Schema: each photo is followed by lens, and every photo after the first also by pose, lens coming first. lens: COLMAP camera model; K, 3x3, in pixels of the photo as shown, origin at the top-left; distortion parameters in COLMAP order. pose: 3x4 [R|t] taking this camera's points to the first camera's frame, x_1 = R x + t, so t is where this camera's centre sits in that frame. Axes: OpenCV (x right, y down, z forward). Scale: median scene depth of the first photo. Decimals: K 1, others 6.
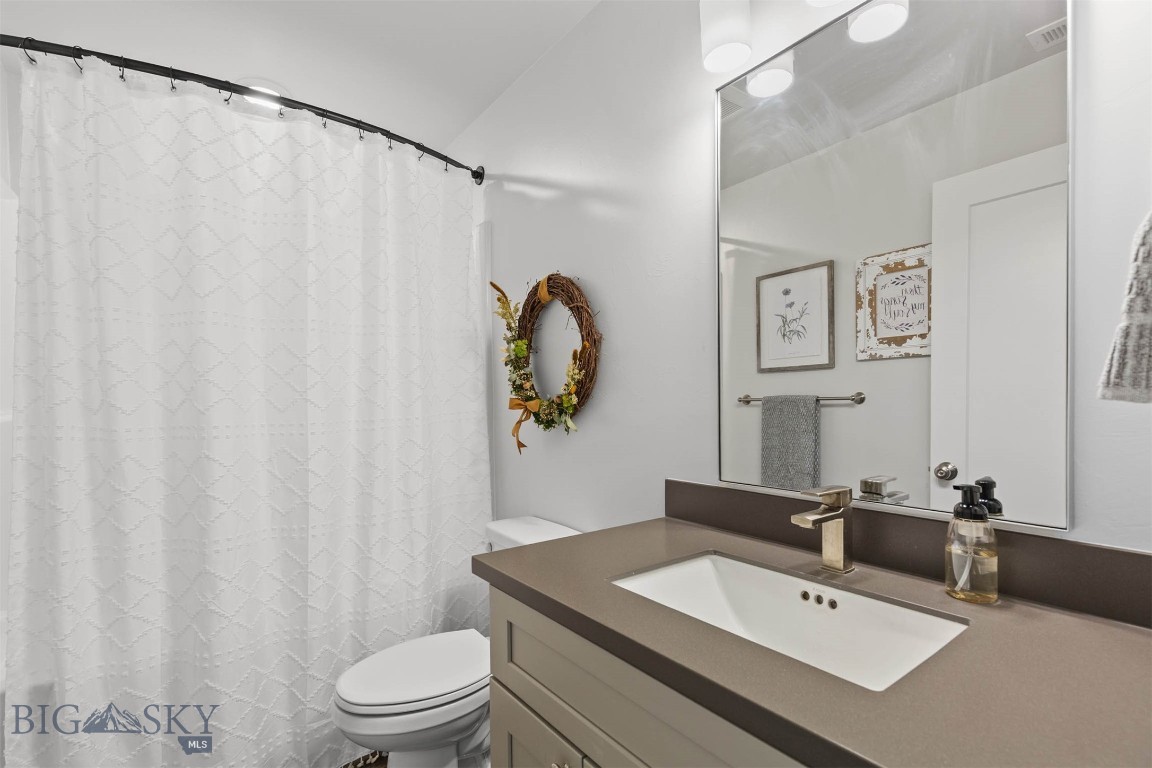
lens RADIAL K [[520.0, 0, 563.8], [0, 520.0, 406.8], [0, 0, 1]] dist [0.009332, -0.002370]
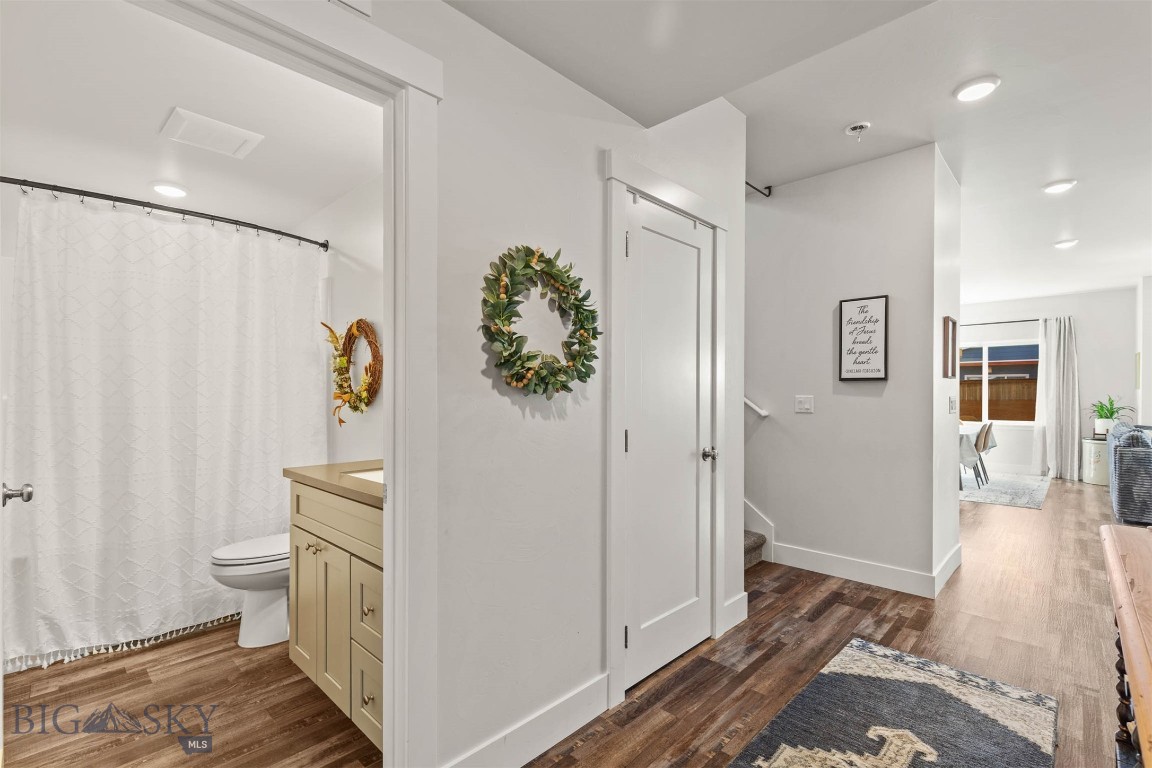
lens RADIAL K [[520.0, 0, 570.7], [0, 520.0, 392.9], [0, 0, 1]] dist [0.009332, -0.002370]
pose [[0.985718, 0.015398, 0.167701, 0.438213], [-0.013093, 0.999804, -0.014838, -0.001297], [-0.167896, 0.012430, 0.985726, -0.915322]]
